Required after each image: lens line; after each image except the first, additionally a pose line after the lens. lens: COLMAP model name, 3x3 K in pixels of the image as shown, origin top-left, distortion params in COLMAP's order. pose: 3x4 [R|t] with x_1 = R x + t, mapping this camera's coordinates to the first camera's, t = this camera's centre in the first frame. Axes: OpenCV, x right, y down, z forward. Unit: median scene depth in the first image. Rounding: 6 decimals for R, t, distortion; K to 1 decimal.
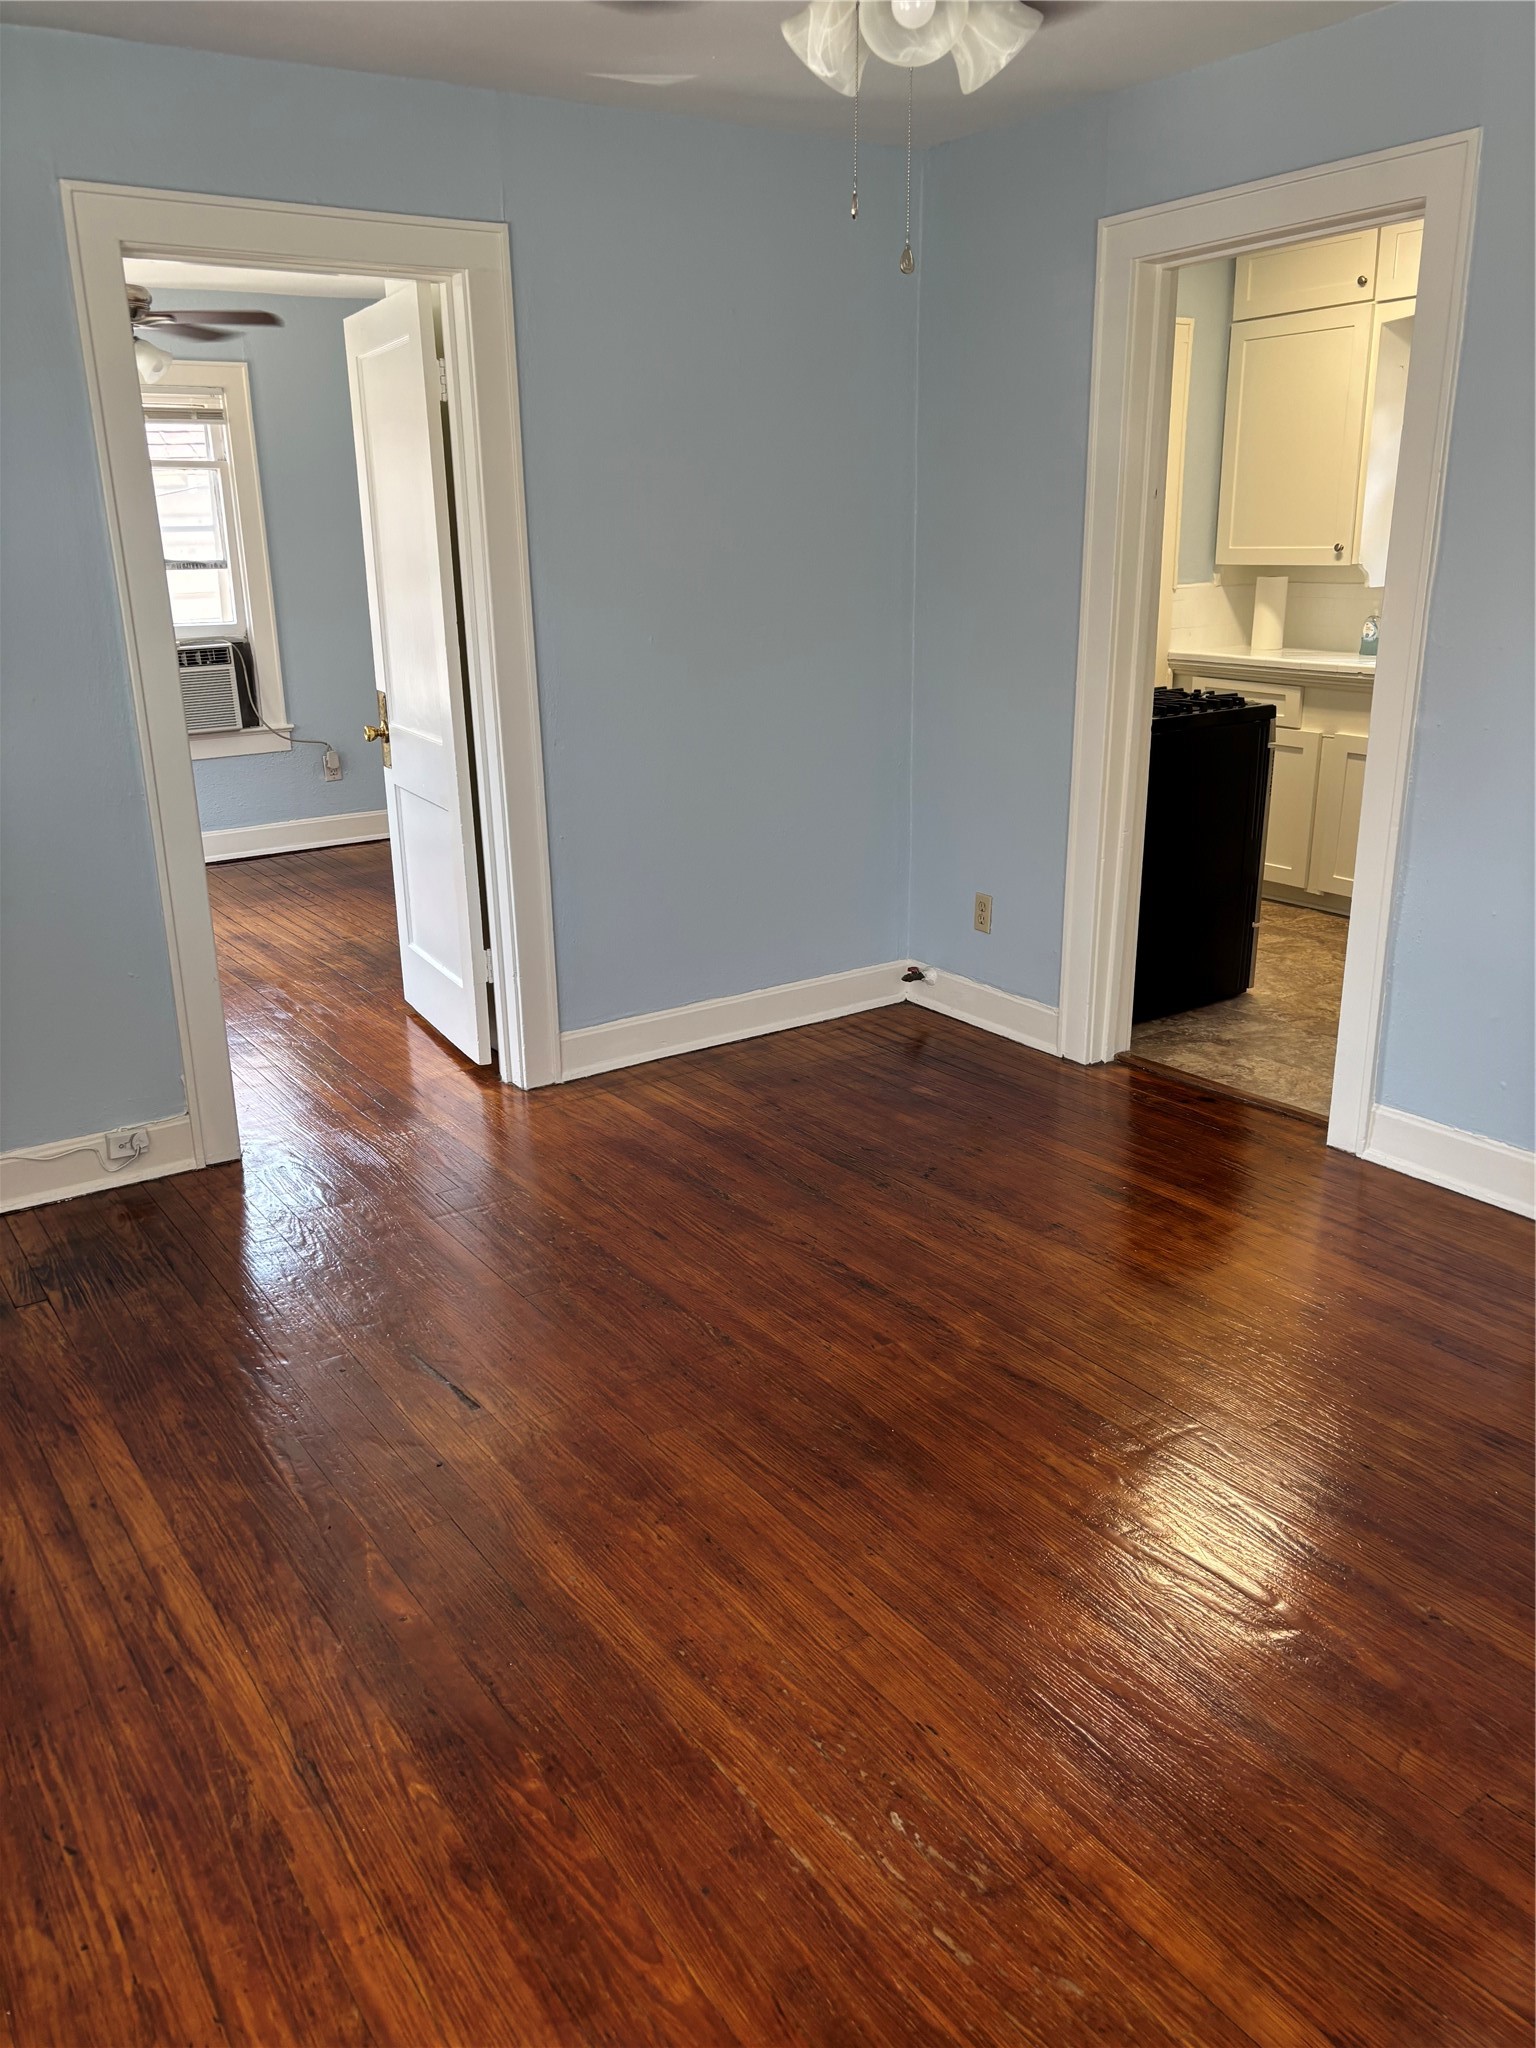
lens RADIAL K [[1554.2, 0, 756.2], [0, 1554.2, 1027.6], [0, 0, 1]] dist [0.051319, -0.055857]
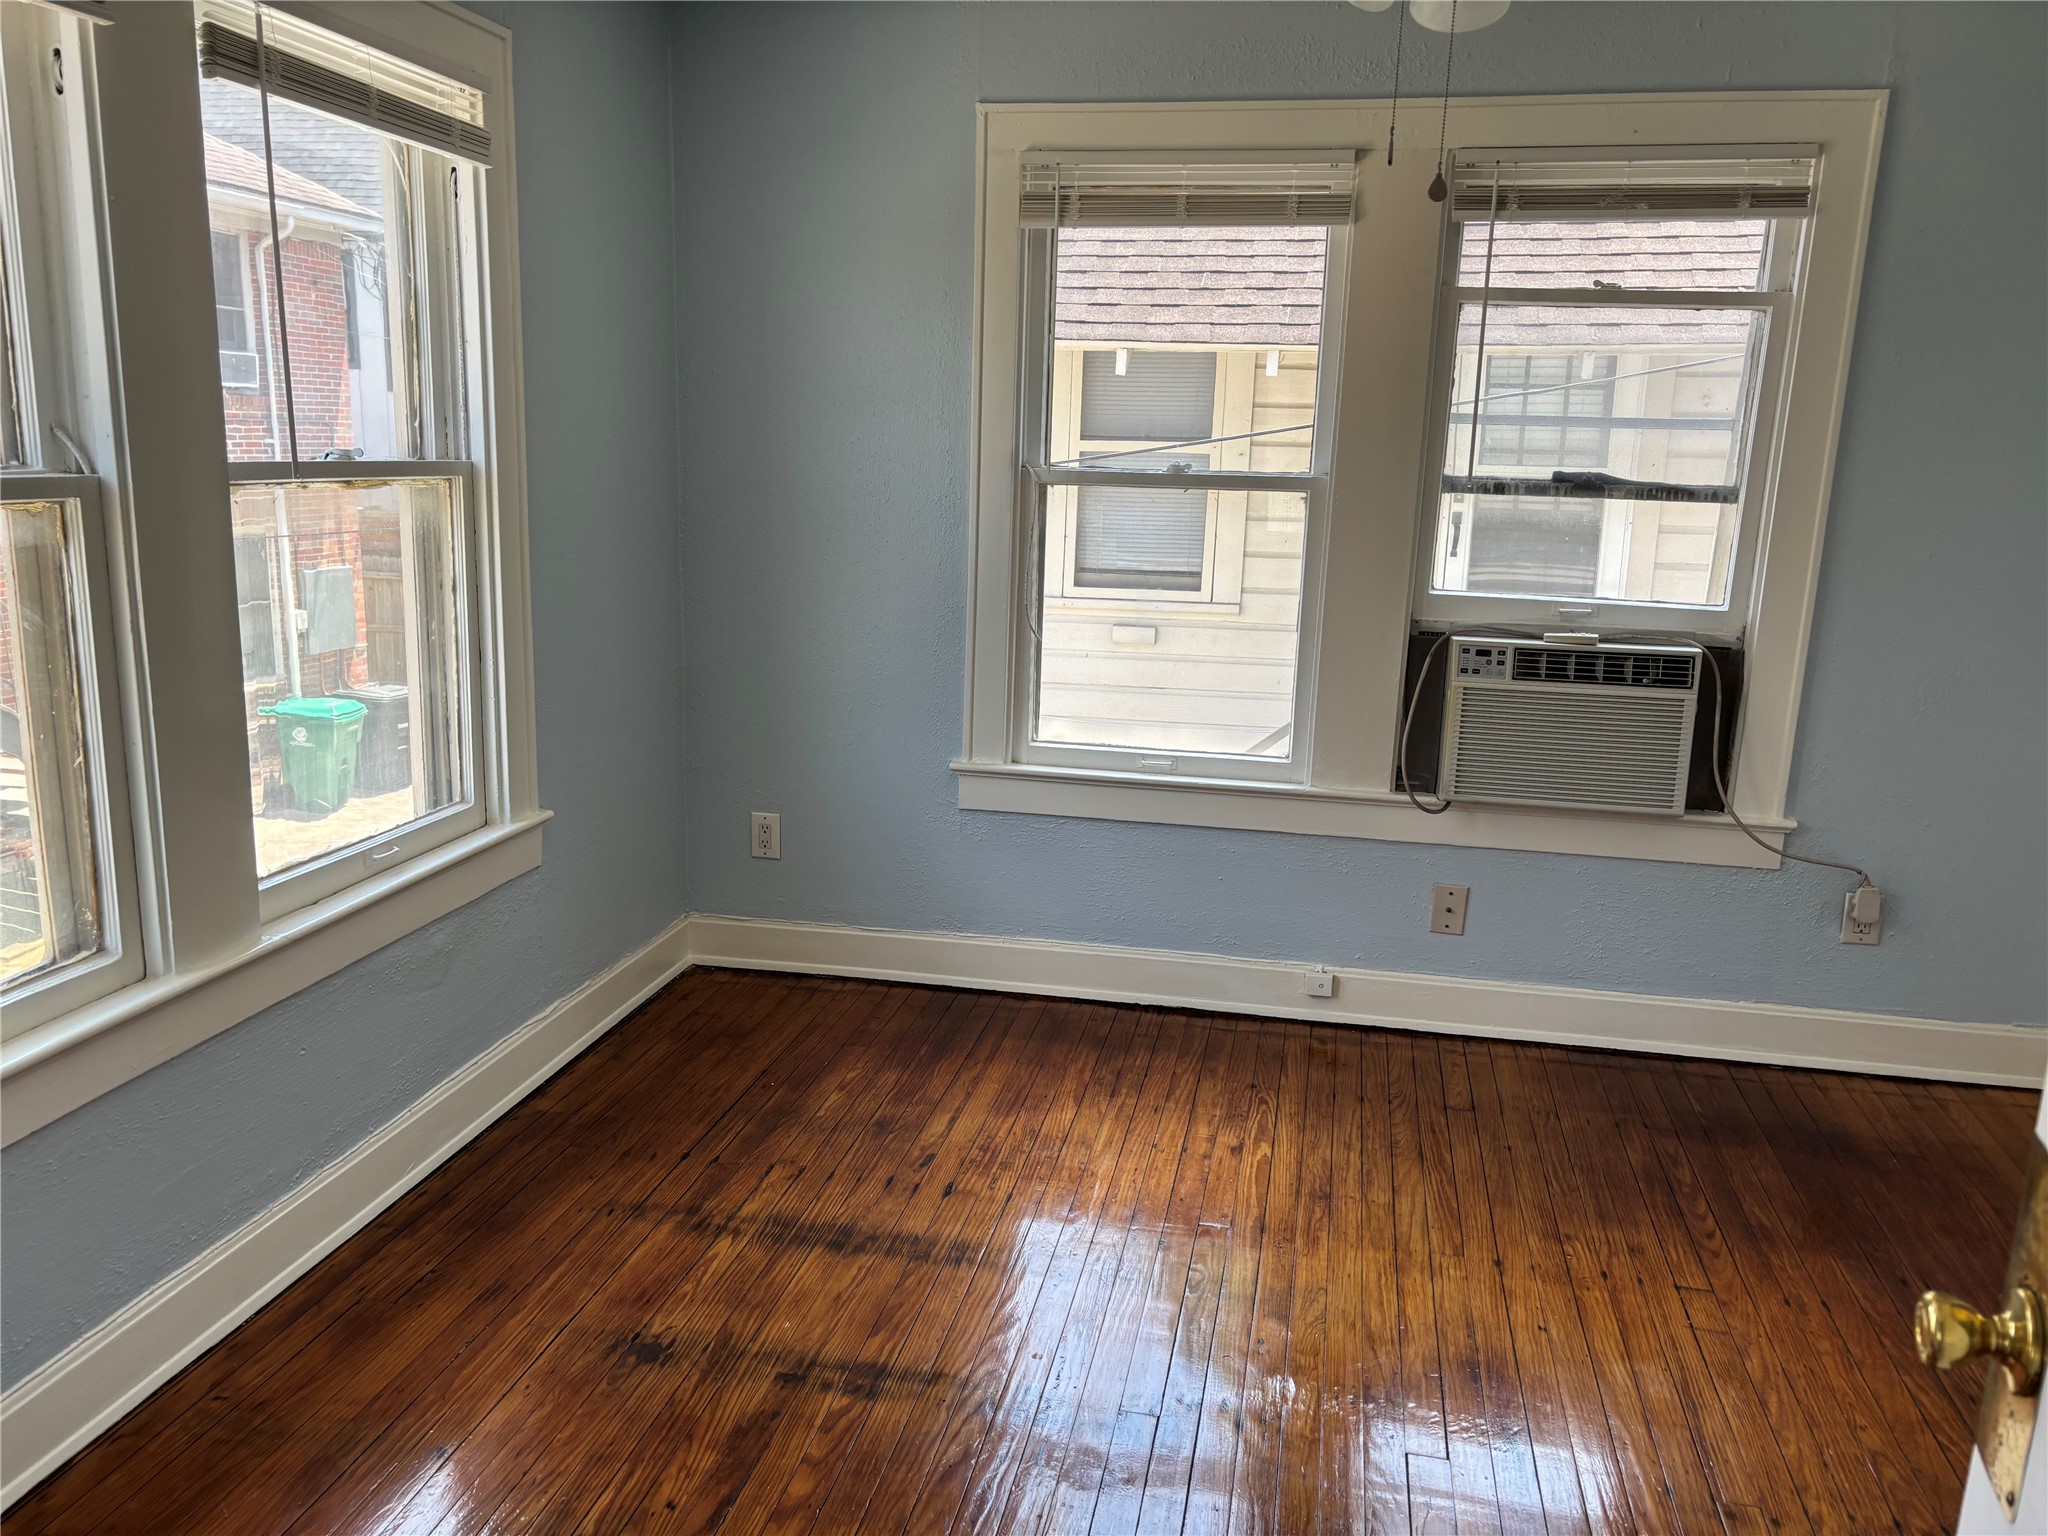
lens RADIAL K [[1554.2, 0, 1025.7], [0, 1554.2, 761.4], [0, 0, 1]] dist [0.051319, -0.055857]
pose [[0.691813, 0.194519, -0.695383, -0.363793], [-0.266586, 0.963801, 0.004387, -0.430616], [0.671064, 0.182344, 0.718626, 1.393960]]
